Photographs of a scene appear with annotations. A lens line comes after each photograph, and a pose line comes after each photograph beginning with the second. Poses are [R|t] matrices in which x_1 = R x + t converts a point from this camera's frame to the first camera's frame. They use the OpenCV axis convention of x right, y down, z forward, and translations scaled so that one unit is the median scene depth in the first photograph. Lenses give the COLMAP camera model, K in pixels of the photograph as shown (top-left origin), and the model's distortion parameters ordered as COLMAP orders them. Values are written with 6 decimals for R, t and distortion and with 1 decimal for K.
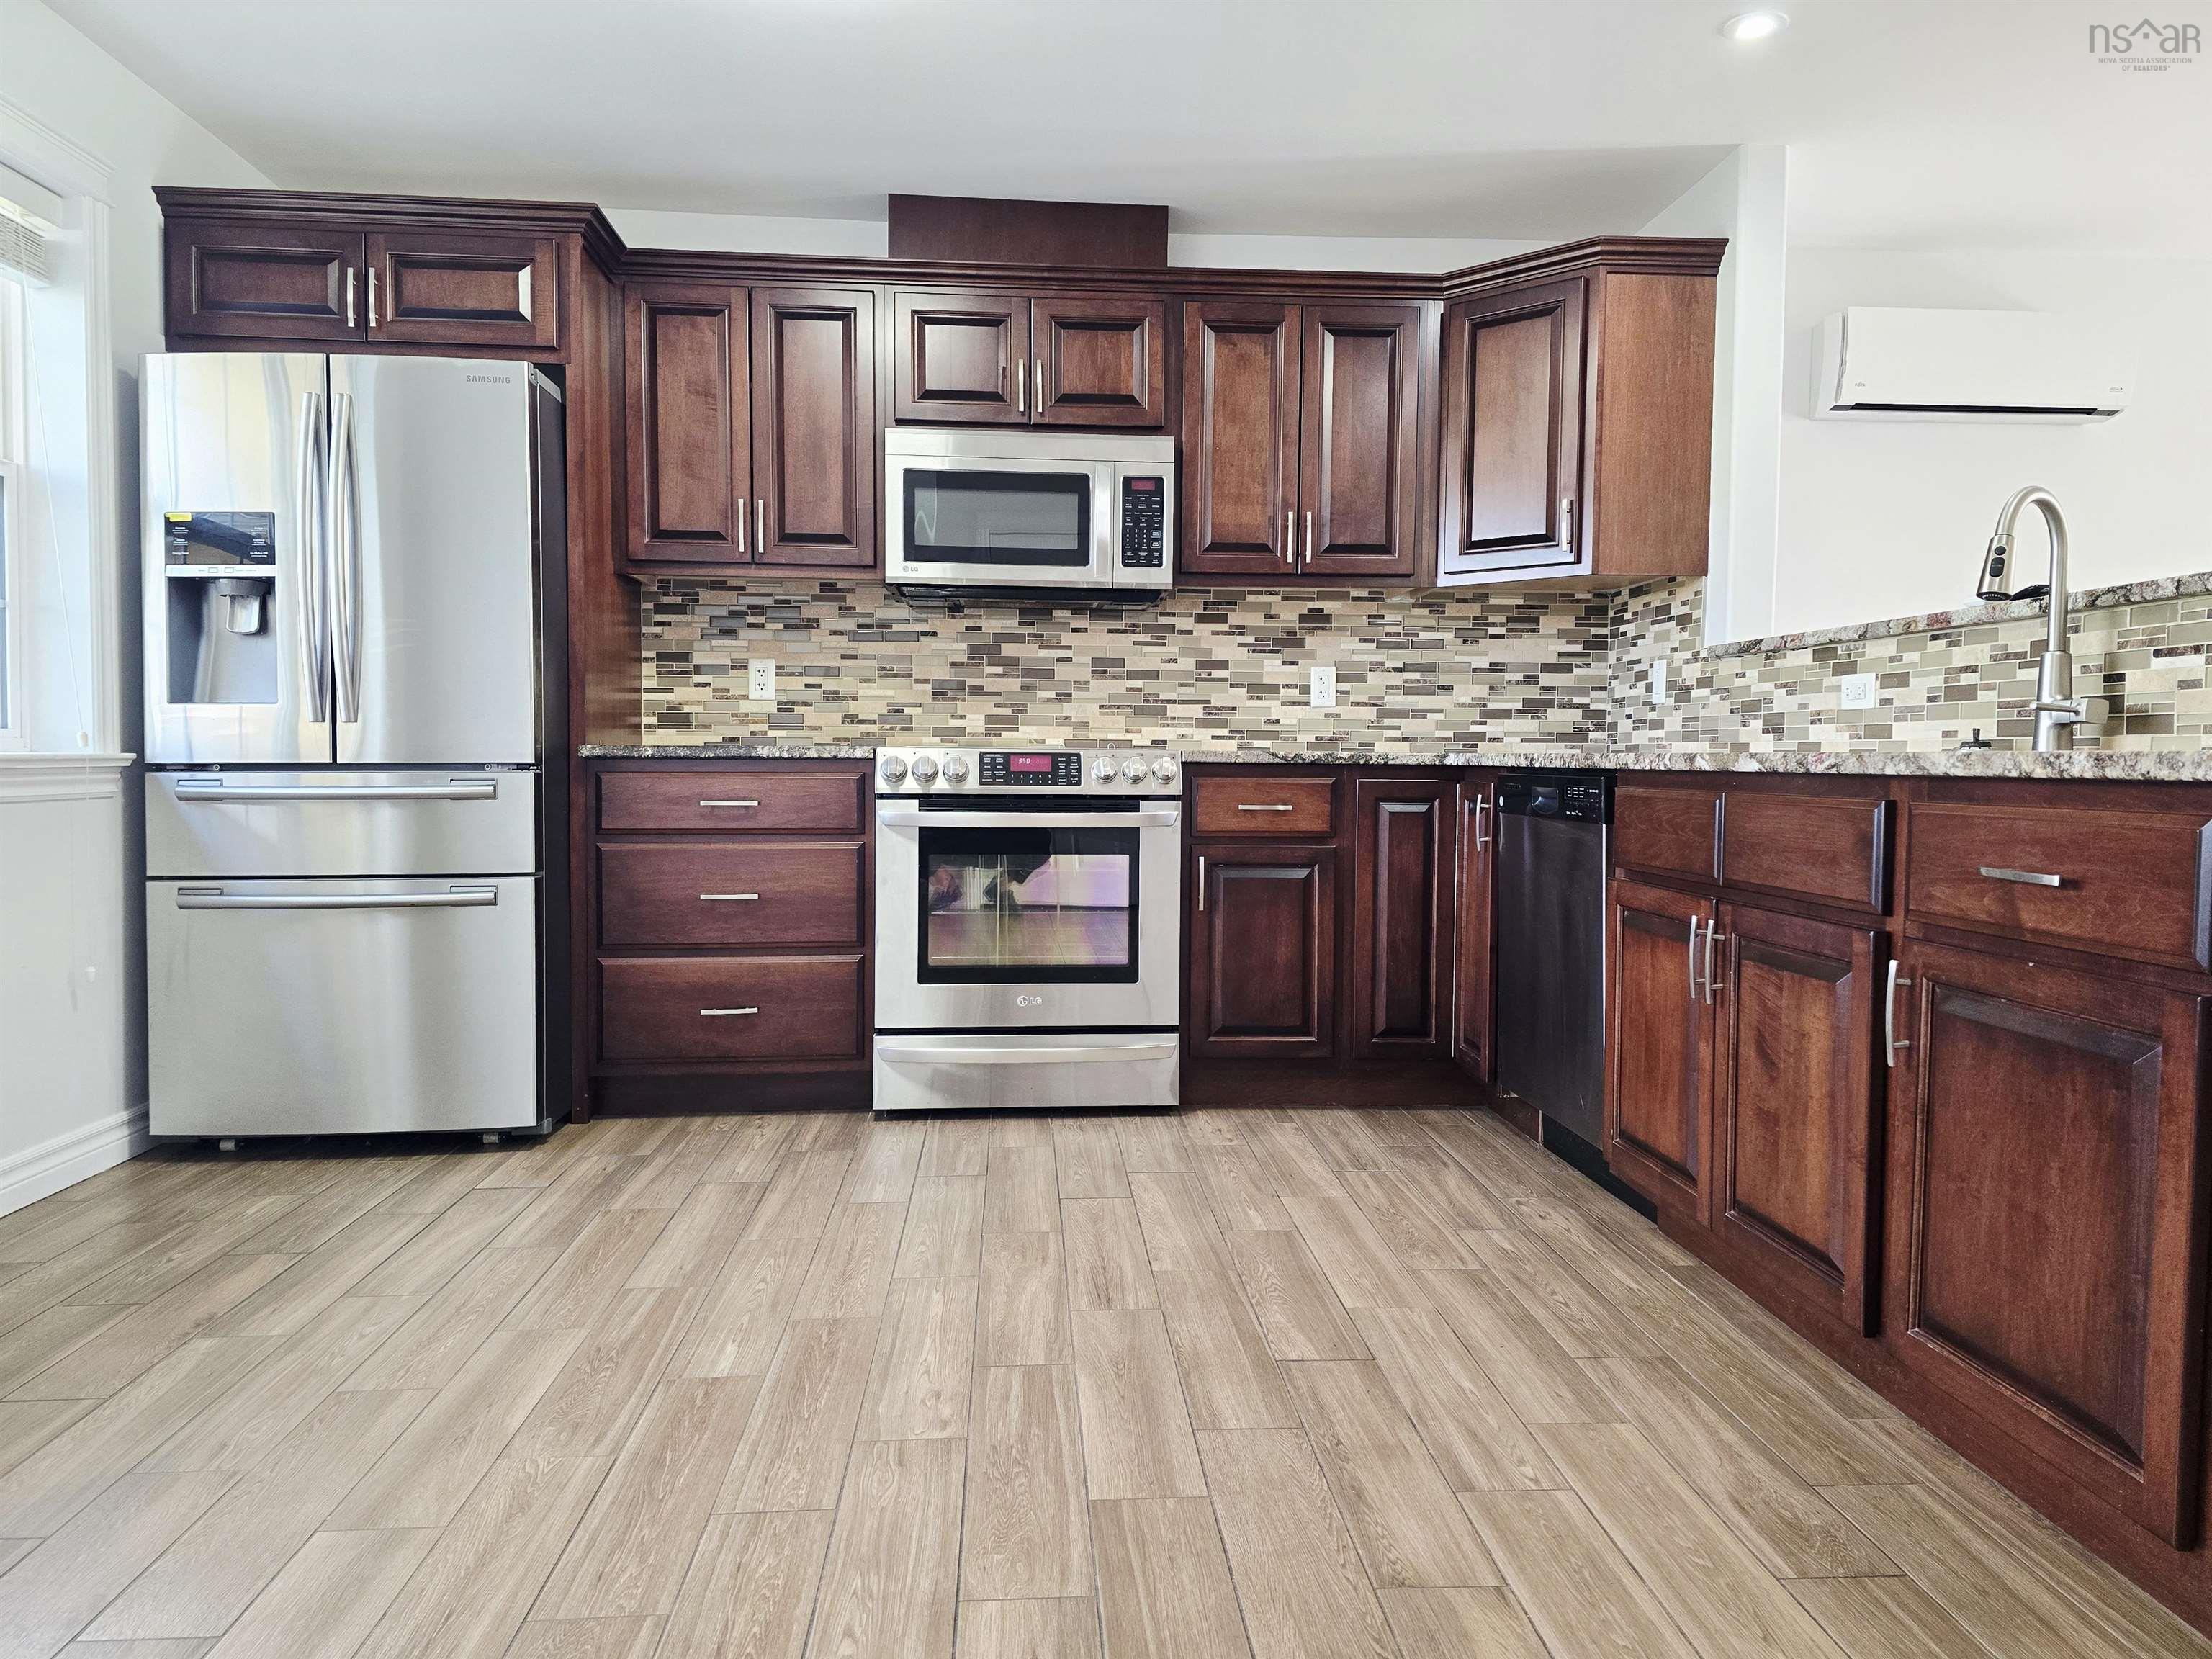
lens RADIAL K [[1494.5, 0, 1108.8], [0, 1494.5, 816.8], [0, 0, 1]] dist [0.030253, -0.000964]
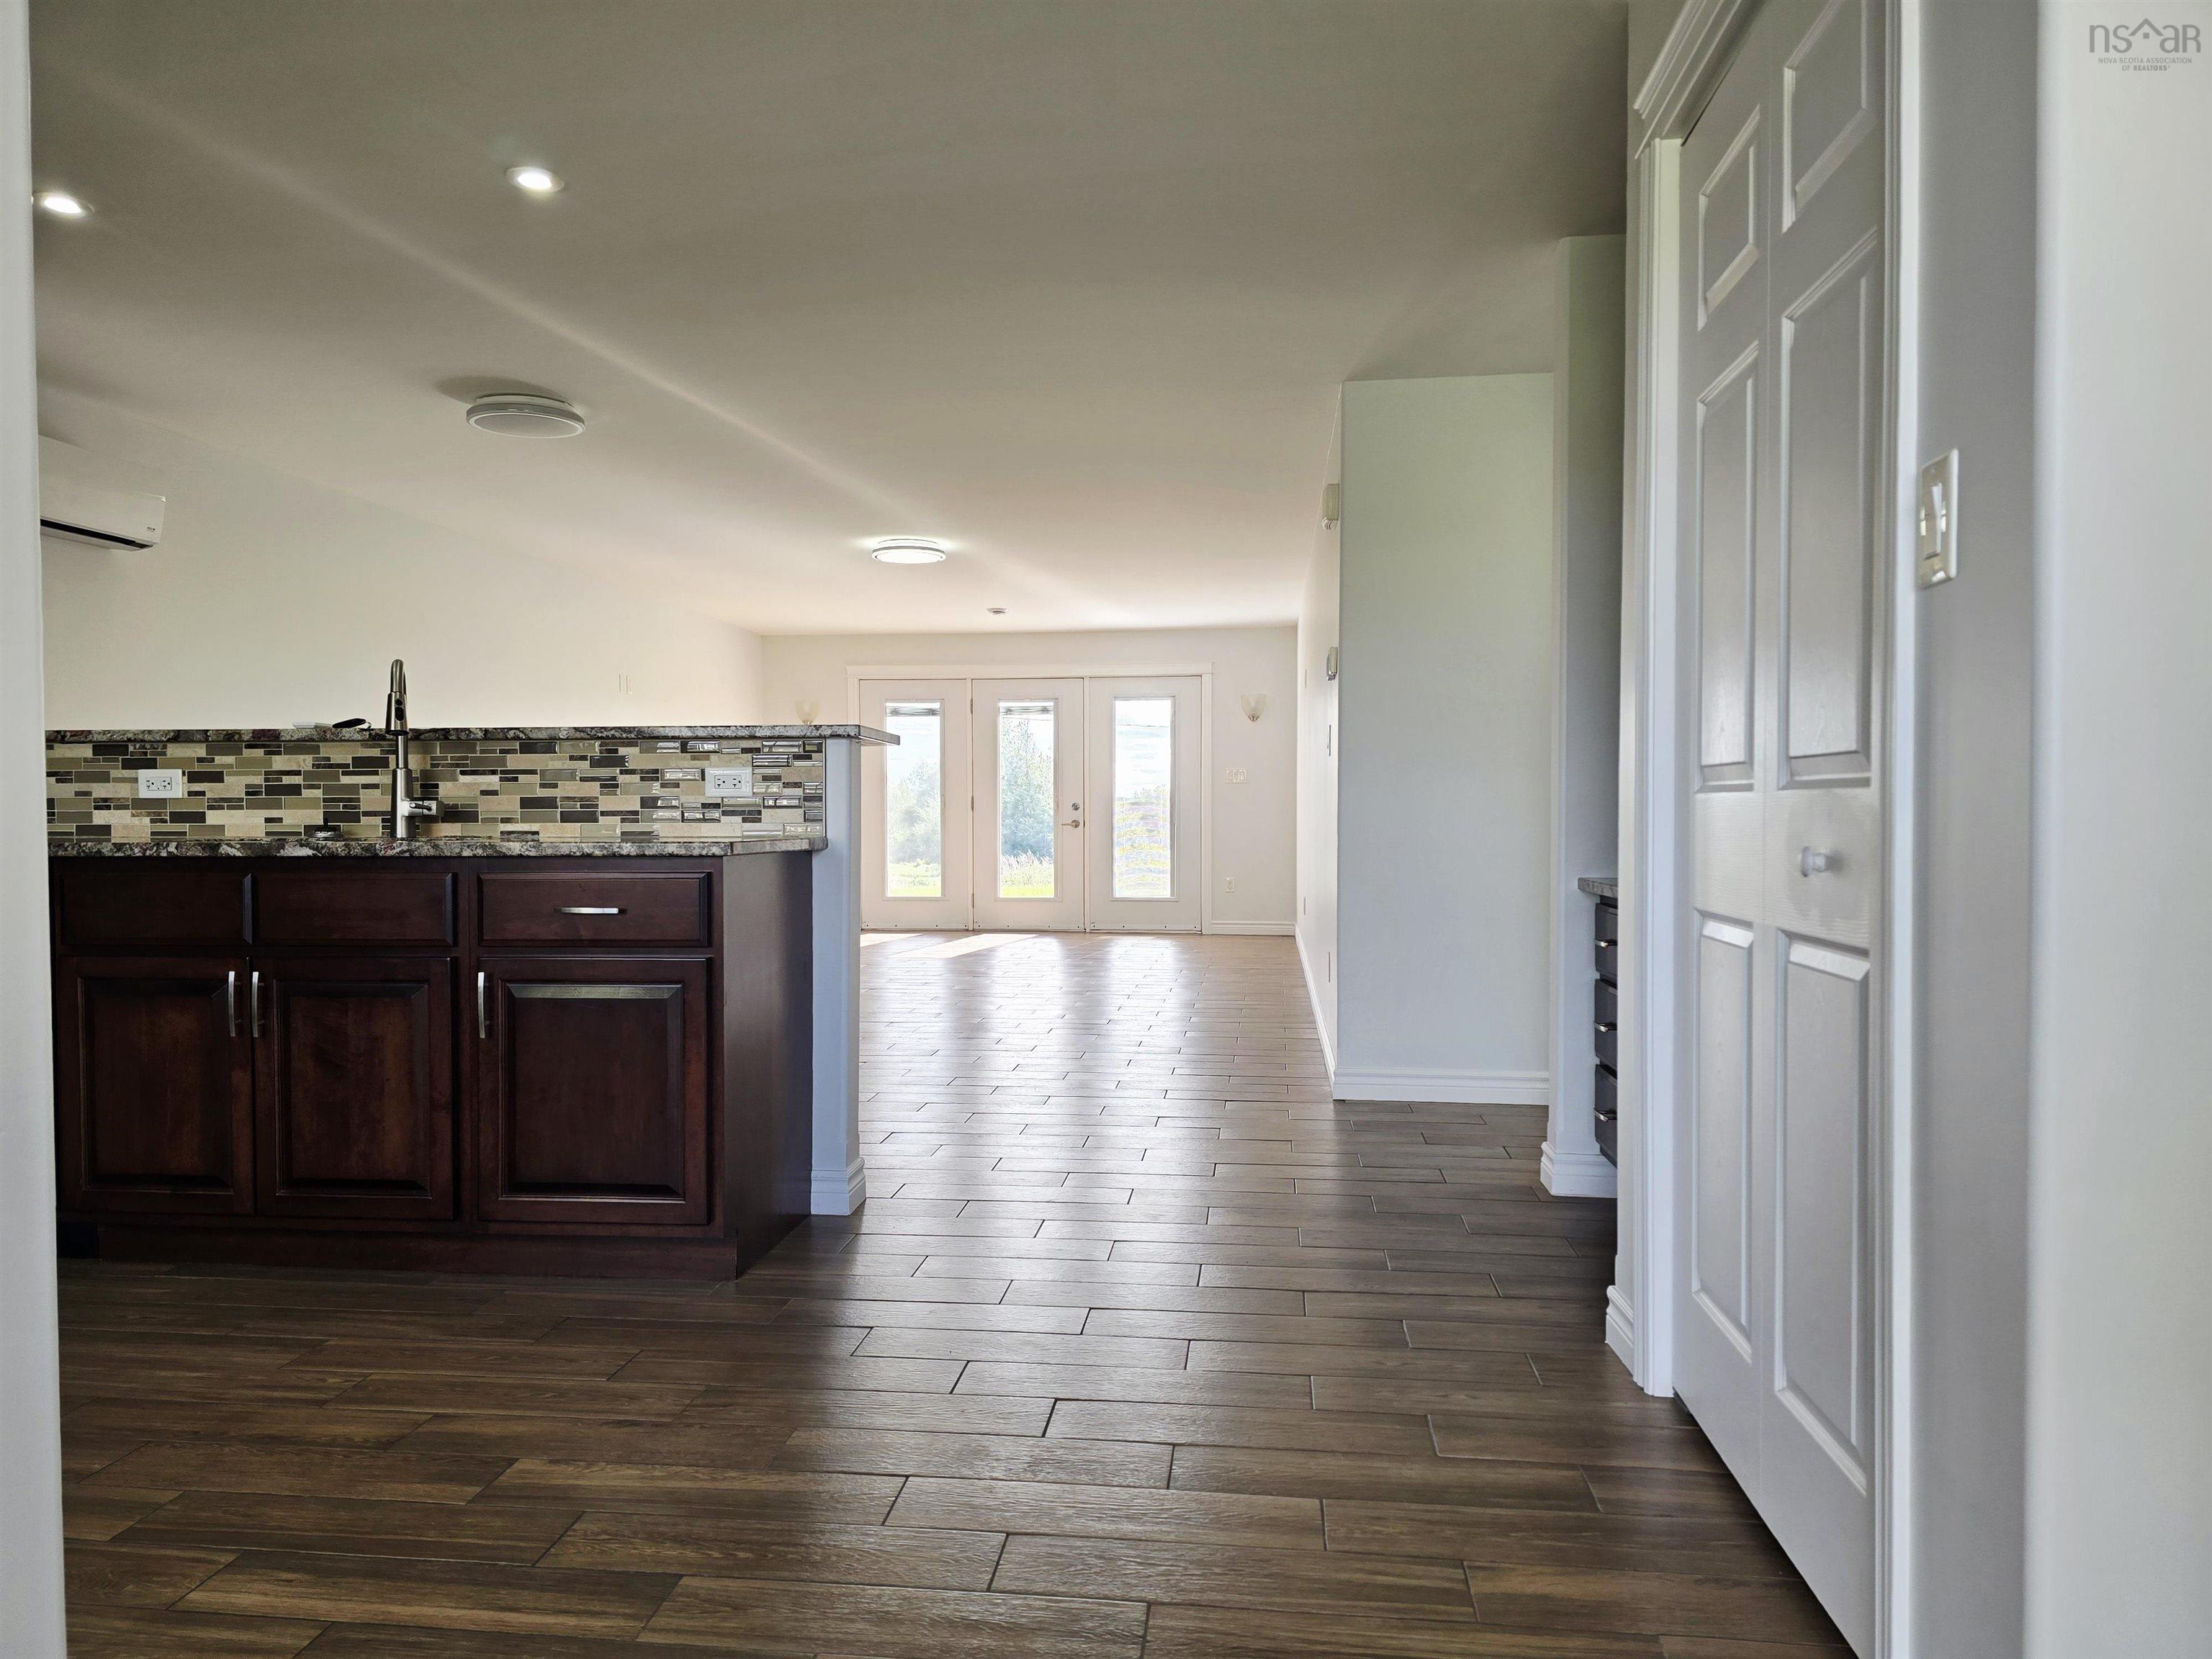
lens RADIAL K [[1494.5, 0, 1108.8], [0, 1494.5, 816.8], [0, 0, 1]] dist [0.030253, -0.000964]
pose [[0.186856, -0.016150, 0.982255, -0.650527], [0.045329, 0.998942, 0.007801, -0.036817], [-0.981341, 0.043067, 0.187390, 0.026597]]
